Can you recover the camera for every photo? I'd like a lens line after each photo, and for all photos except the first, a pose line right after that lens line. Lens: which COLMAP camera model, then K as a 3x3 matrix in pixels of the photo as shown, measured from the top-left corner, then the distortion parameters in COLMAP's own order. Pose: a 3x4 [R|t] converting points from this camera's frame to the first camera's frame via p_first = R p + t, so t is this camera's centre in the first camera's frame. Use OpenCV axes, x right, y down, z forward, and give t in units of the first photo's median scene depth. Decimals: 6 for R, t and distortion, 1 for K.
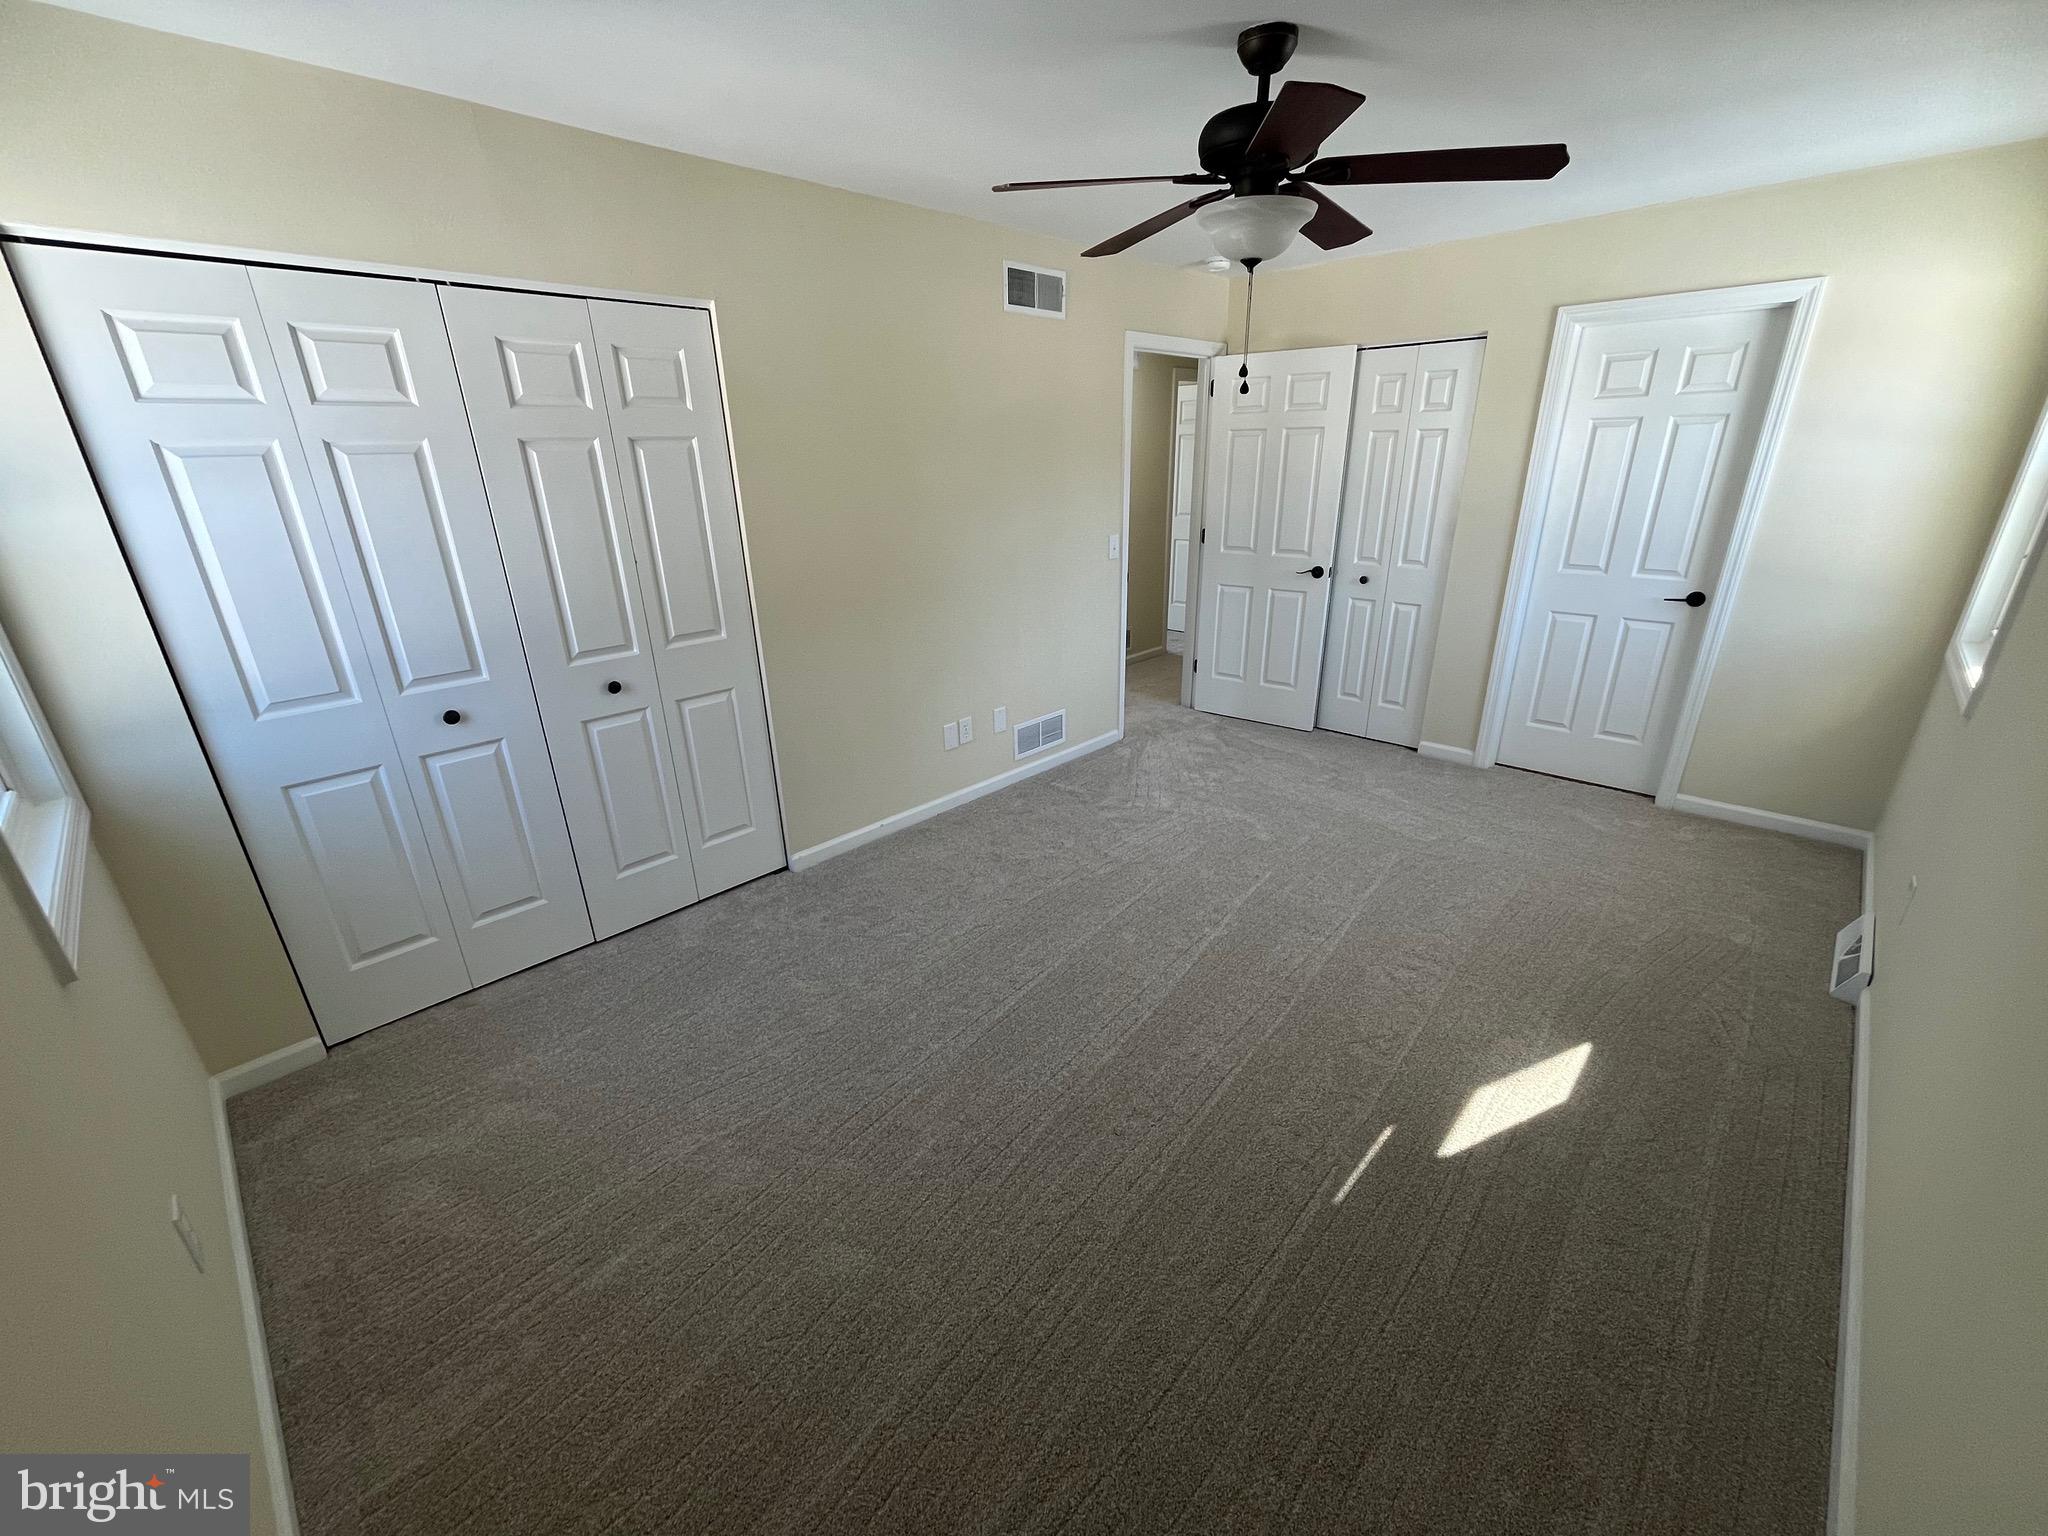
lens RADIAL K [[822.2, 0, 1020.5], [0, 822.2, 772.5], [0, 0, 1]] dist [-0.001424, 0.000041]
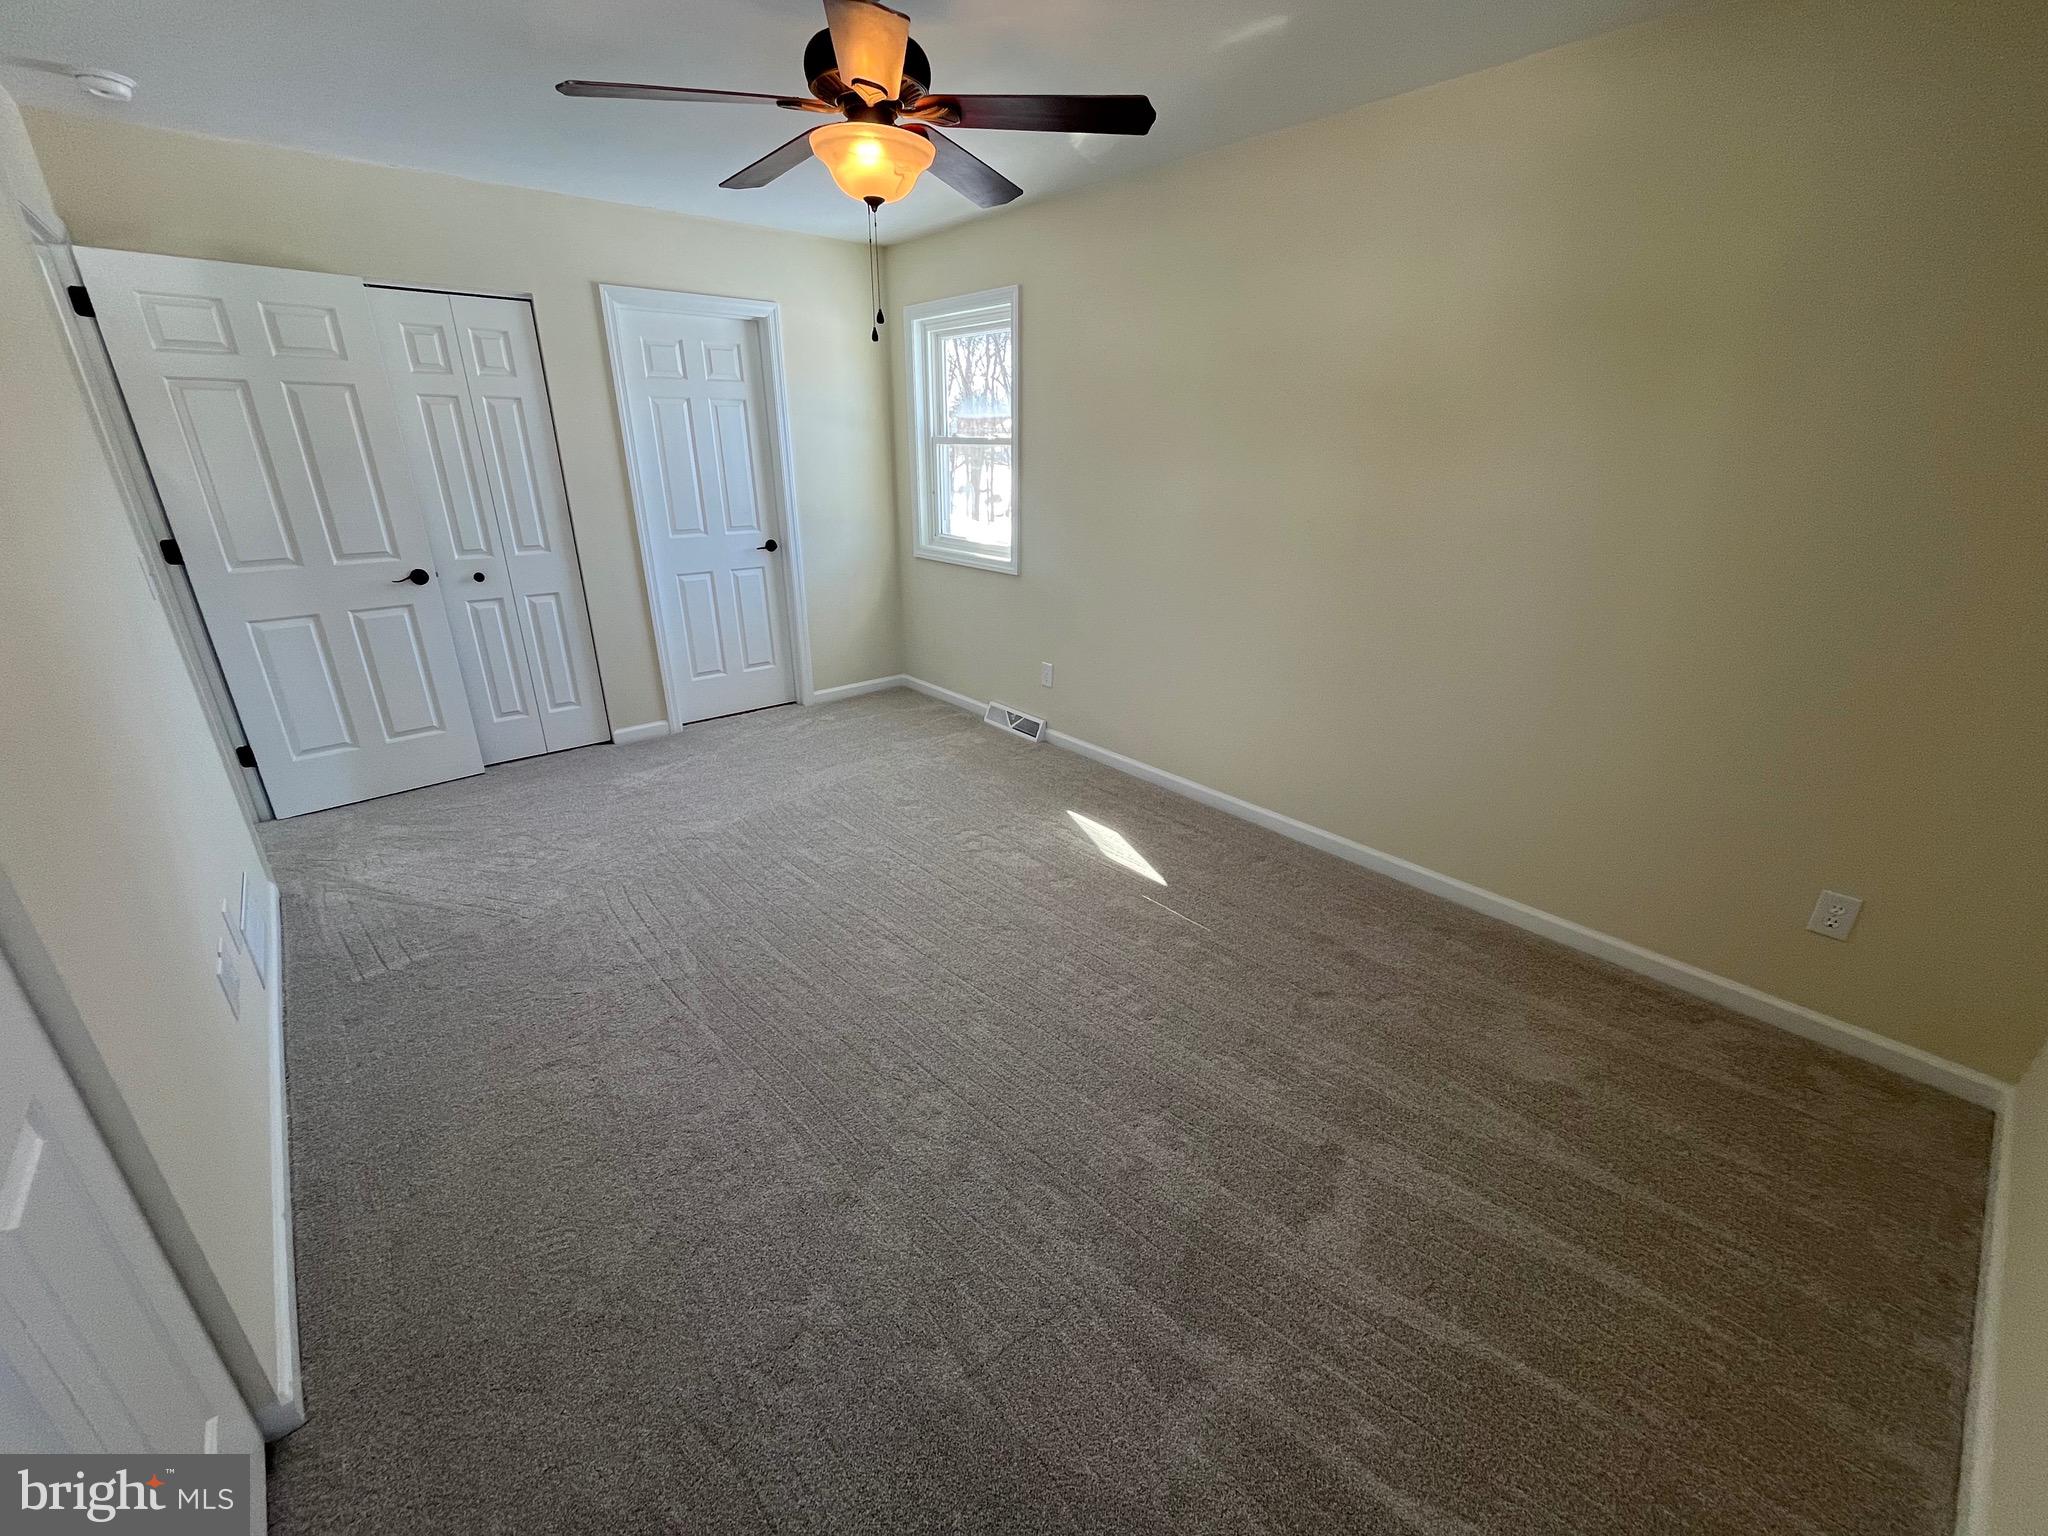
lens RADIAL K [[822.2, 0, 1020.1], [0, 822.2, 767.4], [0, 0, 1]] dist [-0.001424, 0.000041]
pose [[0.118931, -0.353146, 0.927978, -0.366845], [0.351890, 0.888939, 0.293191, -0.118183], [-0.928455, 0.291676, 0.229991, 0.369071]]
